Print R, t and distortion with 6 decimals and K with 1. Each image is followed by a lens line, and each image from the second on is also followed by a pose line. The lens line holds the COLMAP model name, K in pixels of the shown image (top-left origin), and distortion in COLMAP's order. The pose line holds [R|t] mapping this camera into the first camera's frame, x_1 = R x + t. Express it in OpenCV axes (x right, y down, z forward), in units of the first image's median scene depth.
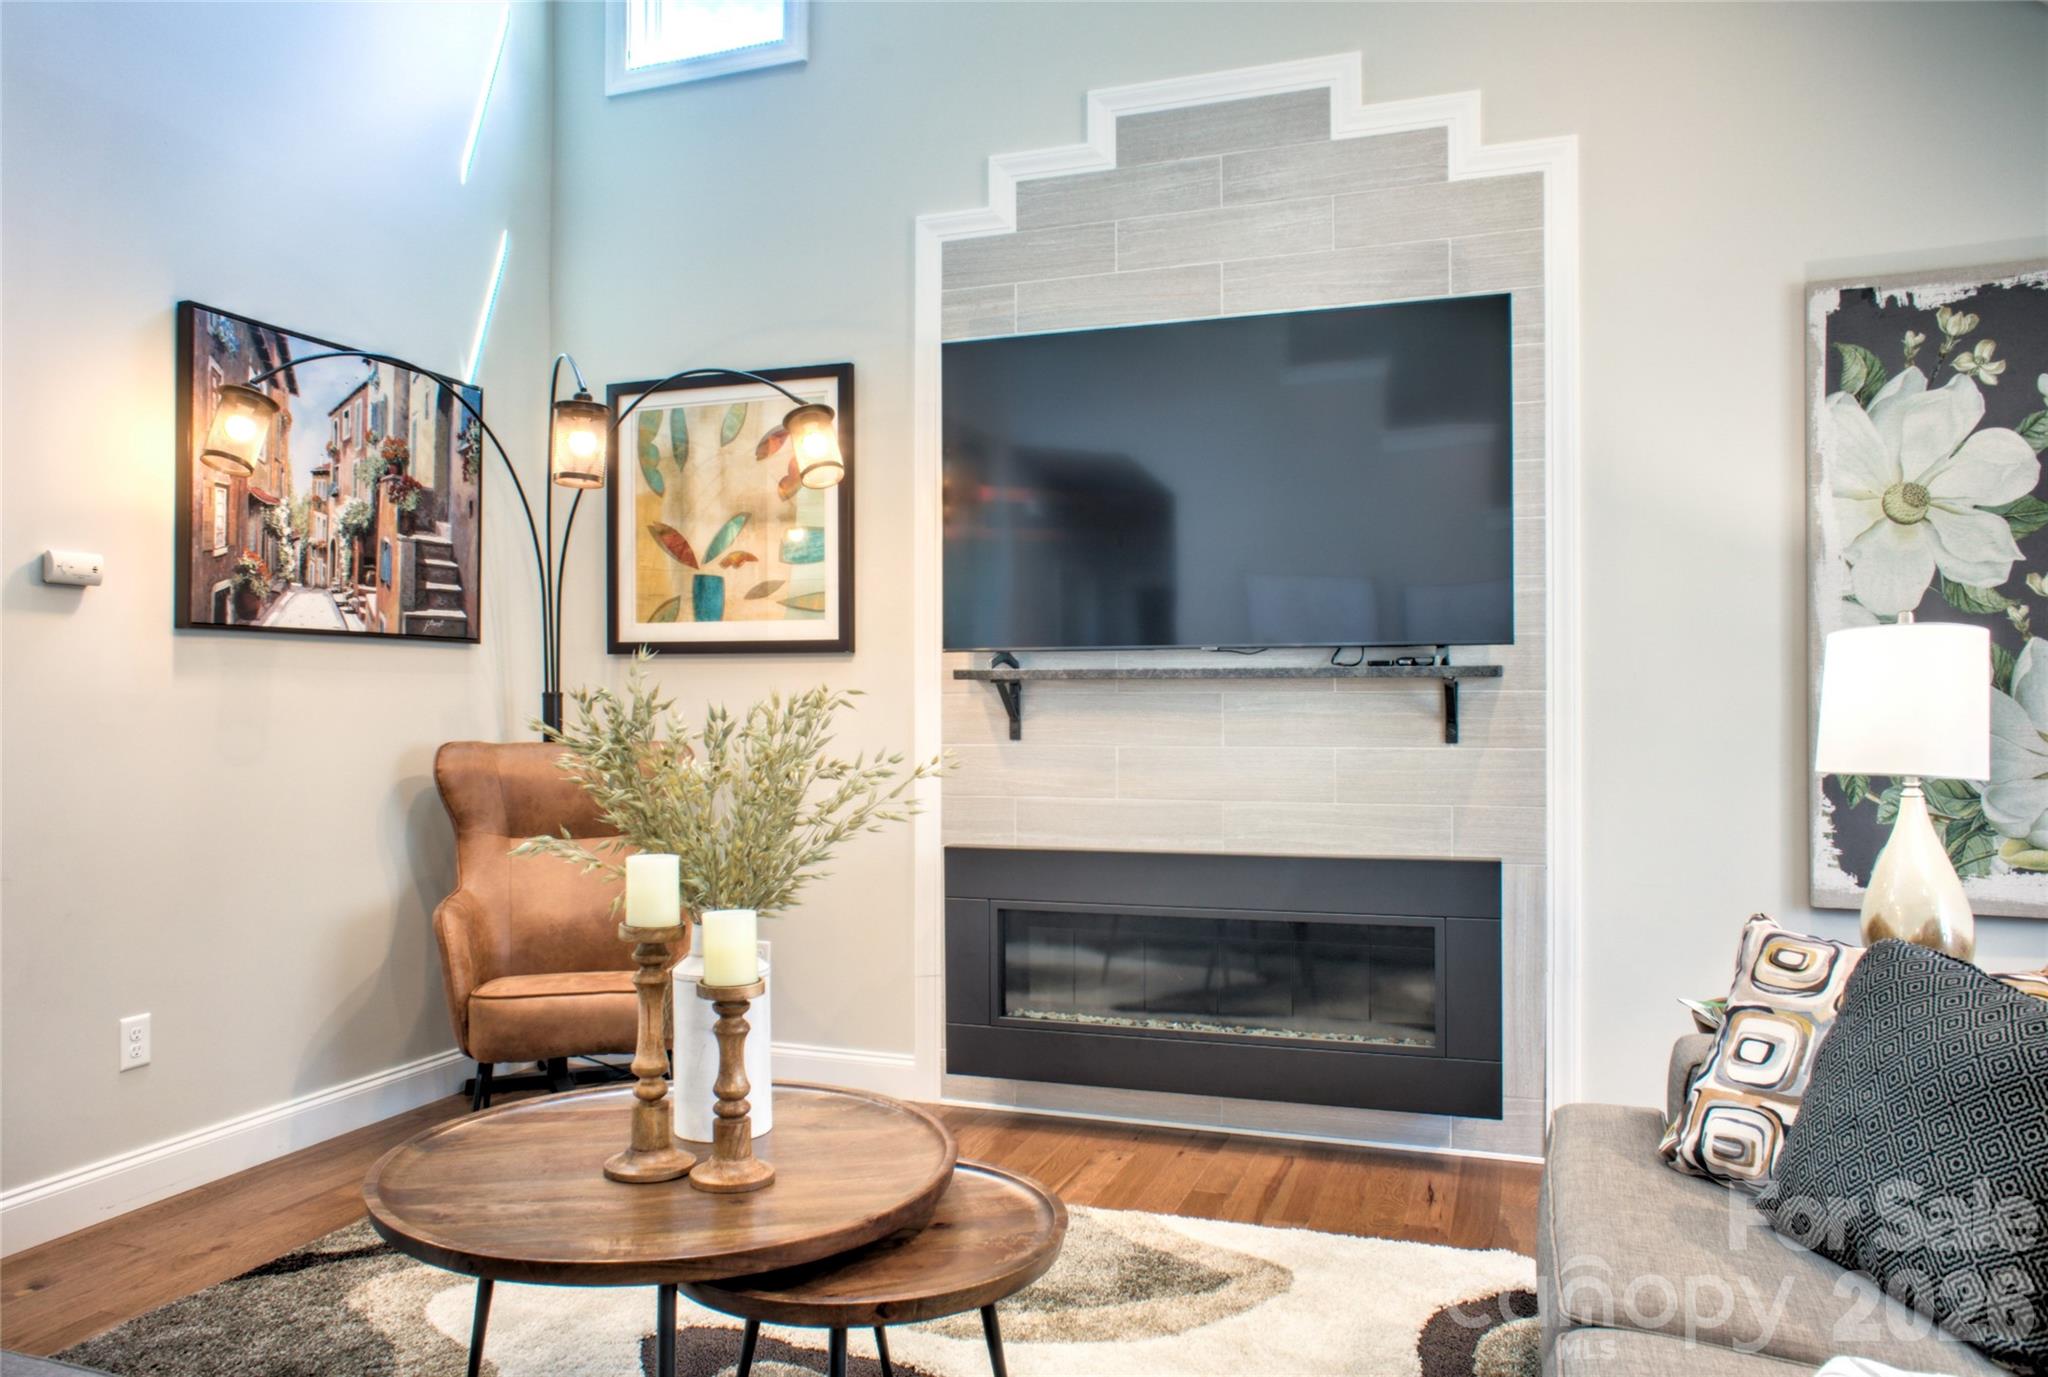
lens RADIAL K [[1418.6, 0, 989.3], [0, 1418.6, 679.6], [0, 0, 1]] dist [-0.042678, 0.055490]
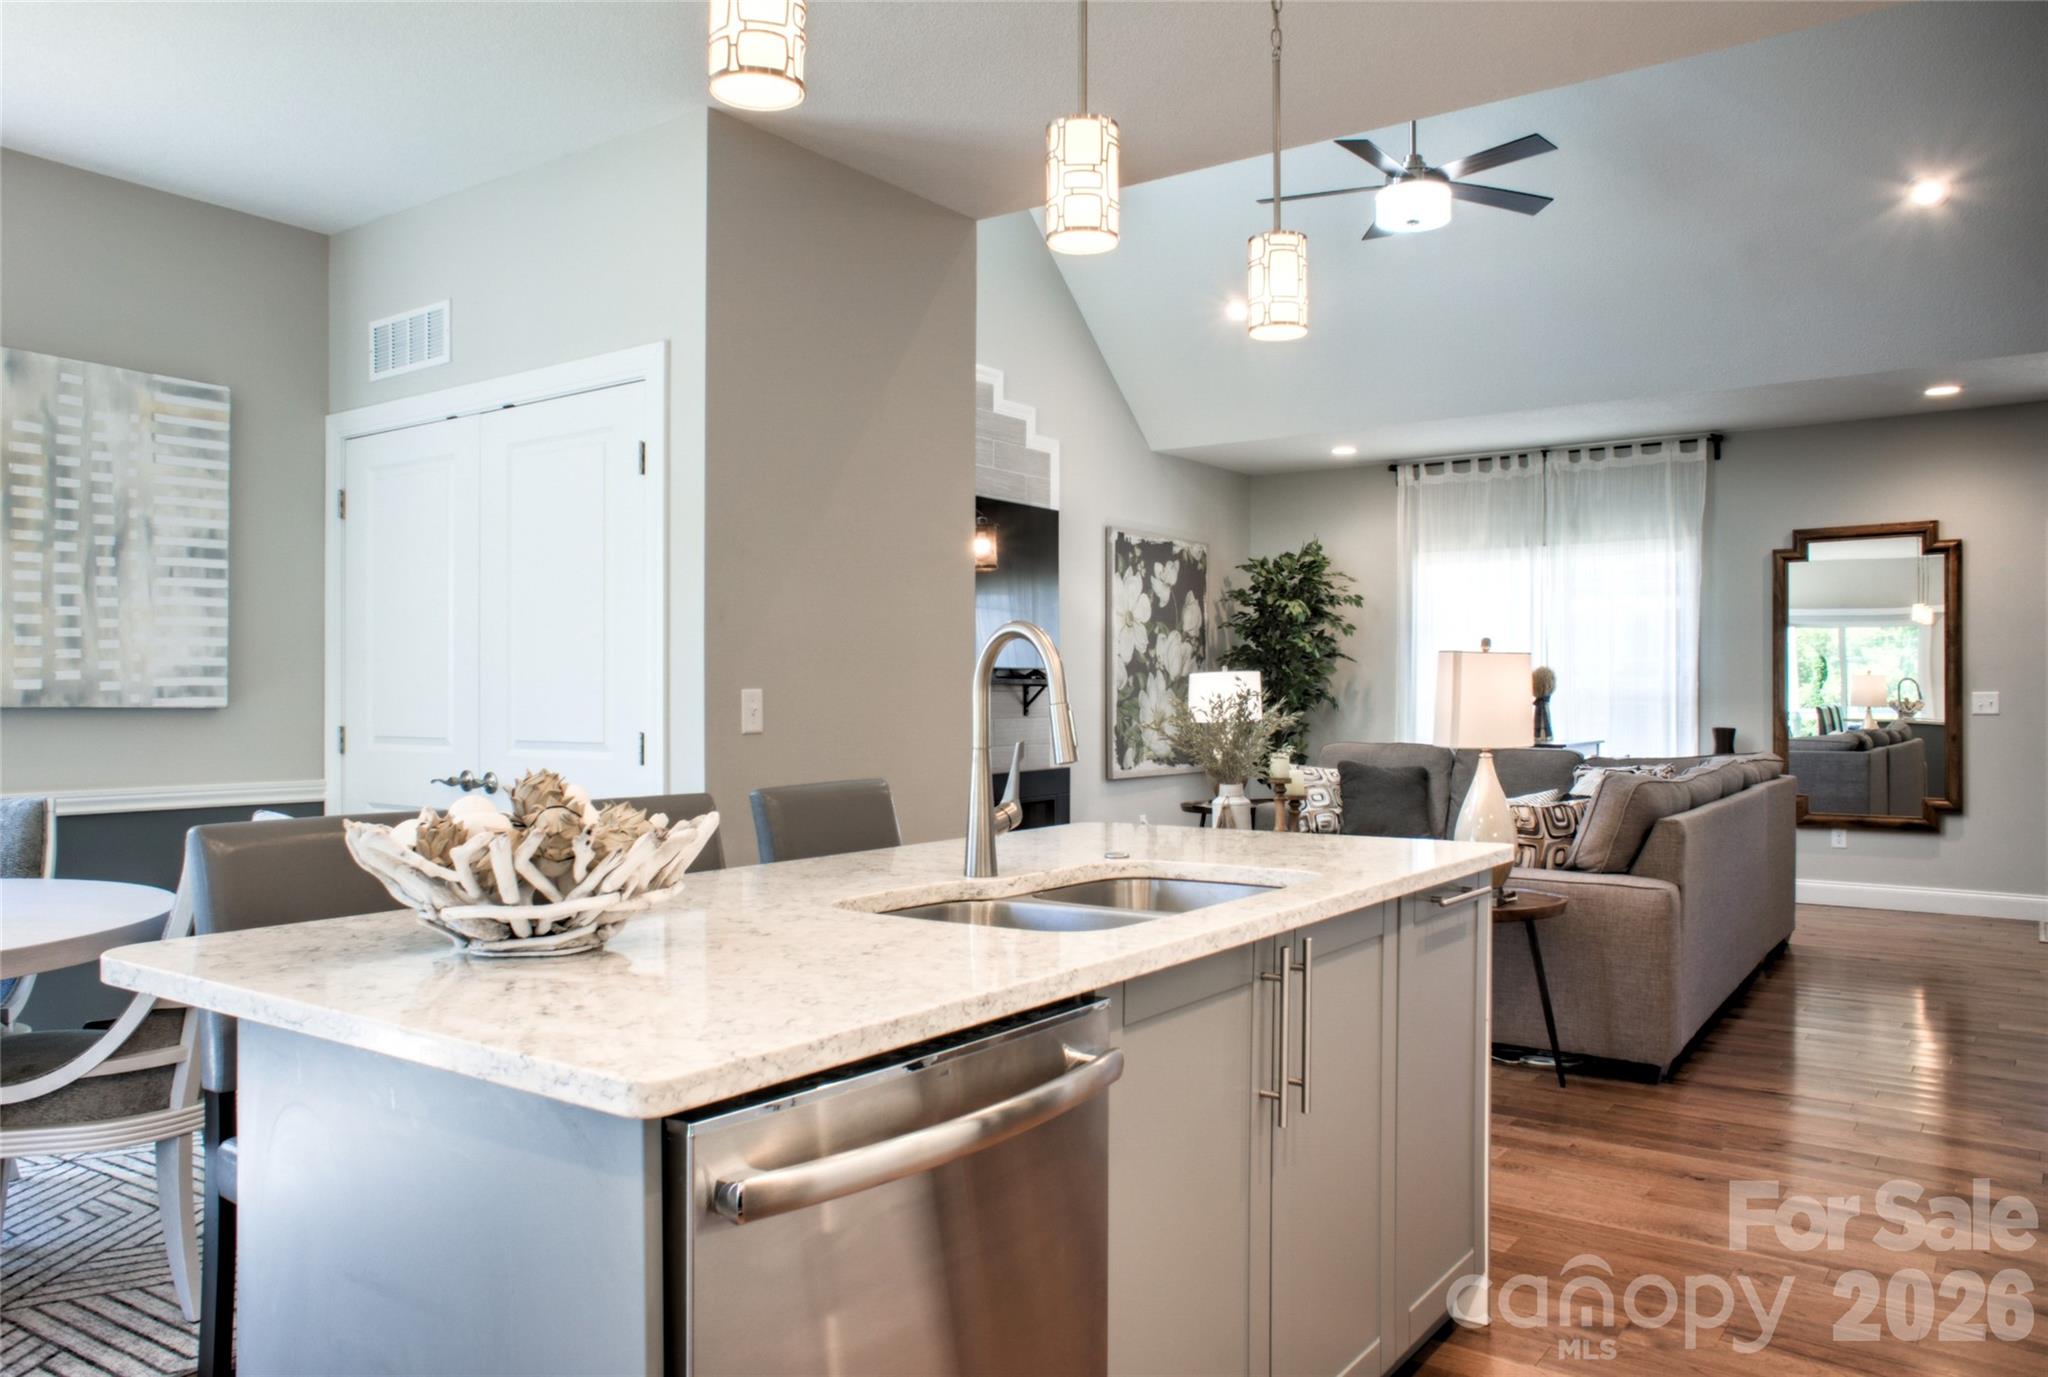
lens RADIAL K [[1489.2, 0, 1023.2], [0, 1489.2, 688.4], [0, 0, 1]] dist [-0.025663, 0.001987]
pose [[0.272643, 0.004345, 0.962106, -1.838819], [-0.016243, 0.999868, 0.000087, 0.003902], [-0.961978, -0.015651, 0.272677, 0.403366]]
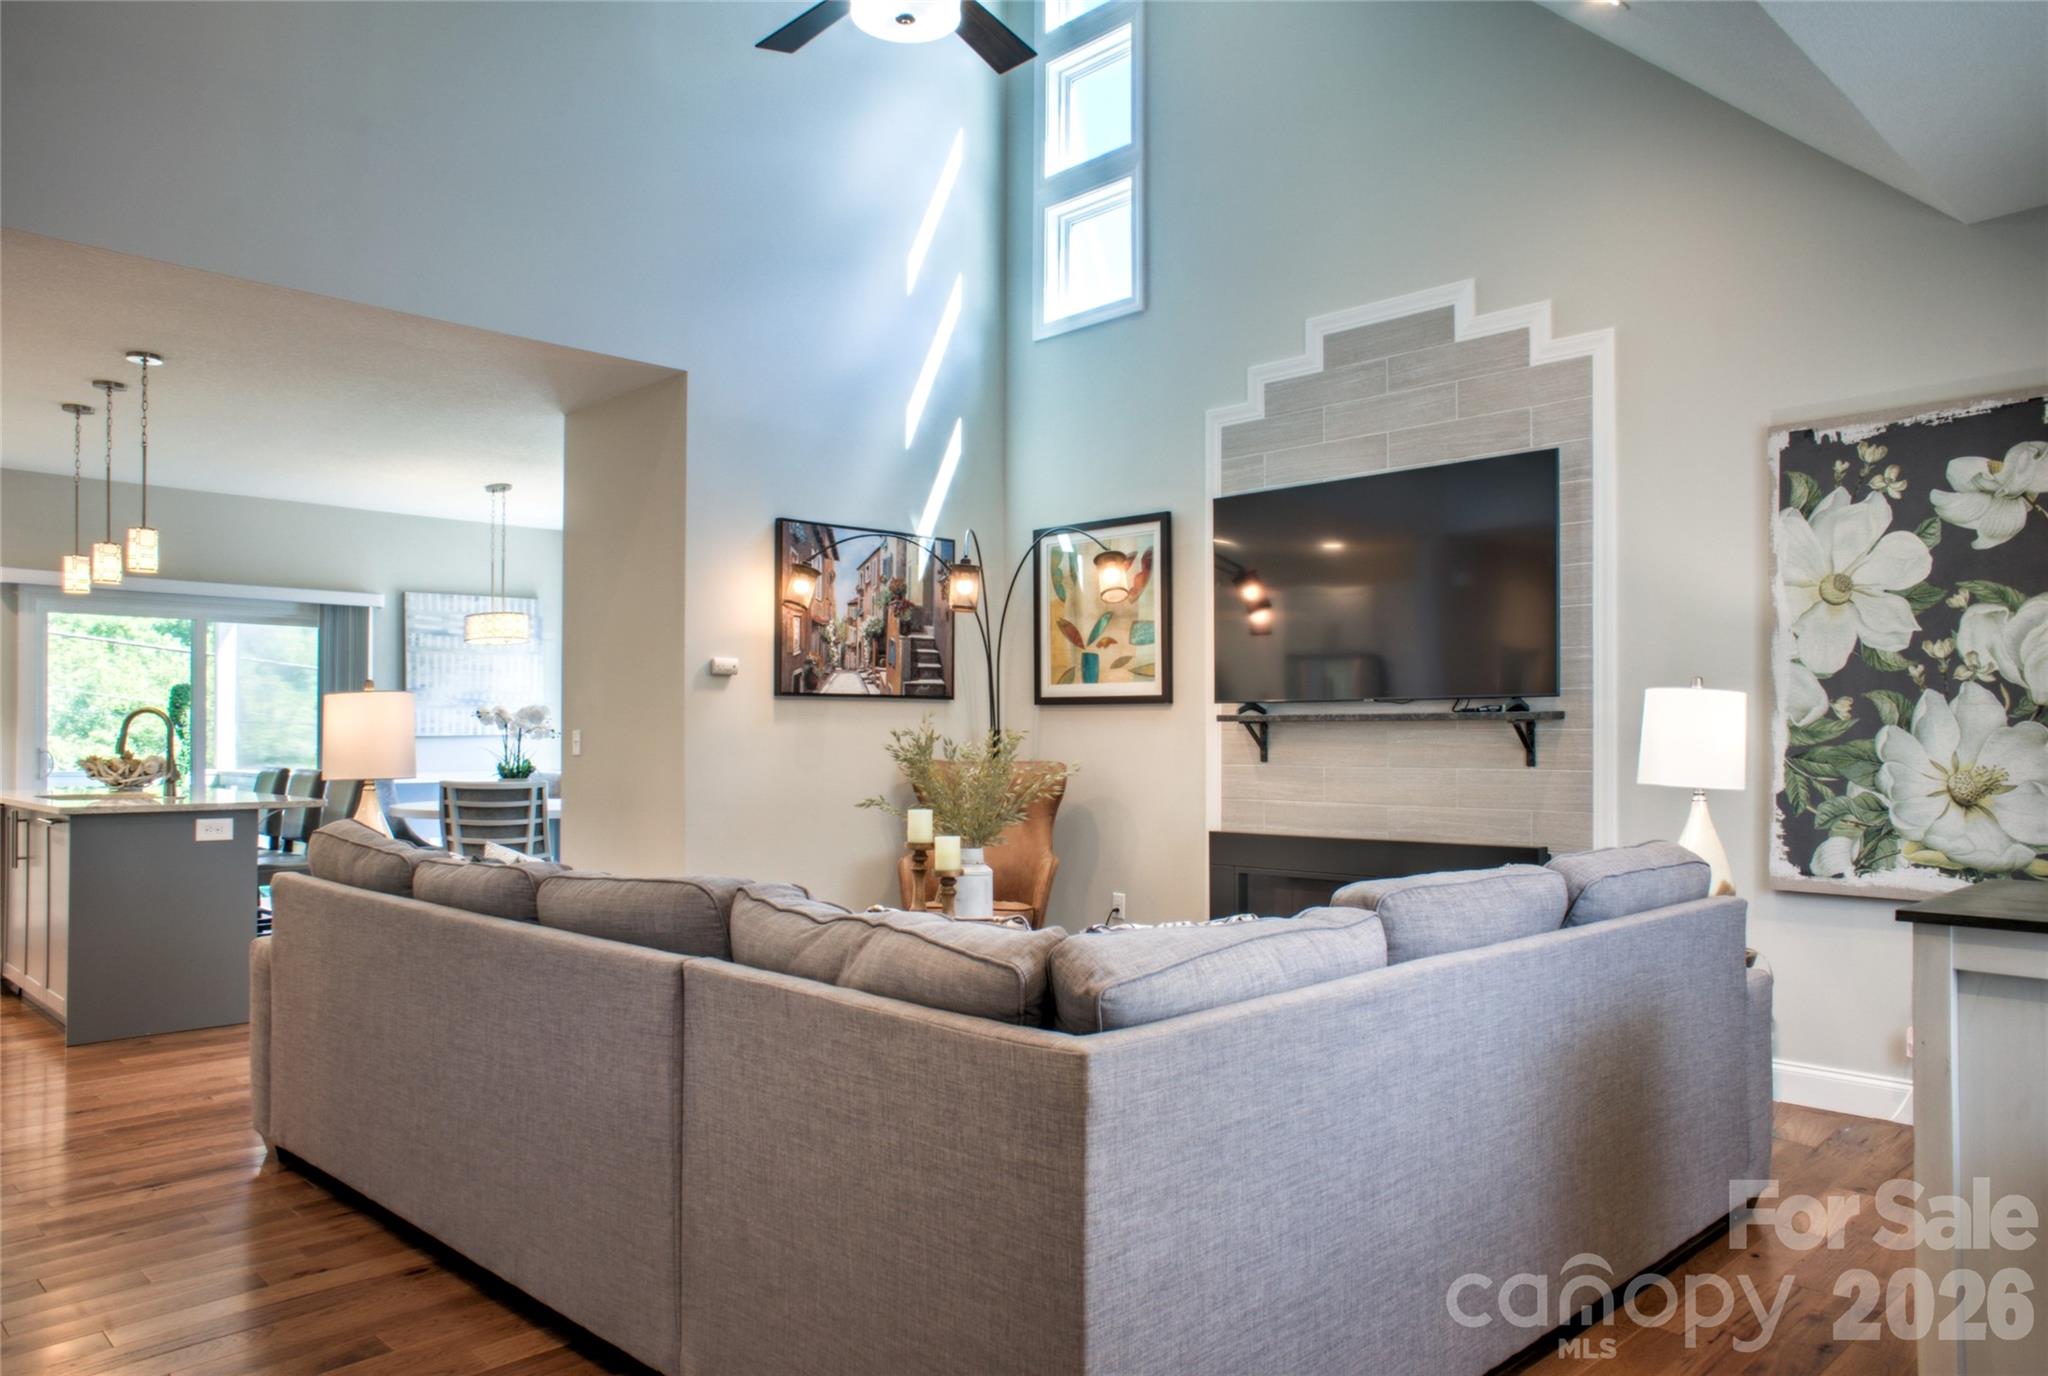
lens RADIAL K [[1418.6, 0, 1021.7], [0, 1418.6, 703.5], [0, 0, 1]] dist [-0.042678, 0.055490]
pose [[0.898339, -0.007891, -0.439231, 0.494569], [0.004664, 0.999954, -0.008425, -0.008326], [0.439277, 0.005520, 0.898335, -0.493290]]
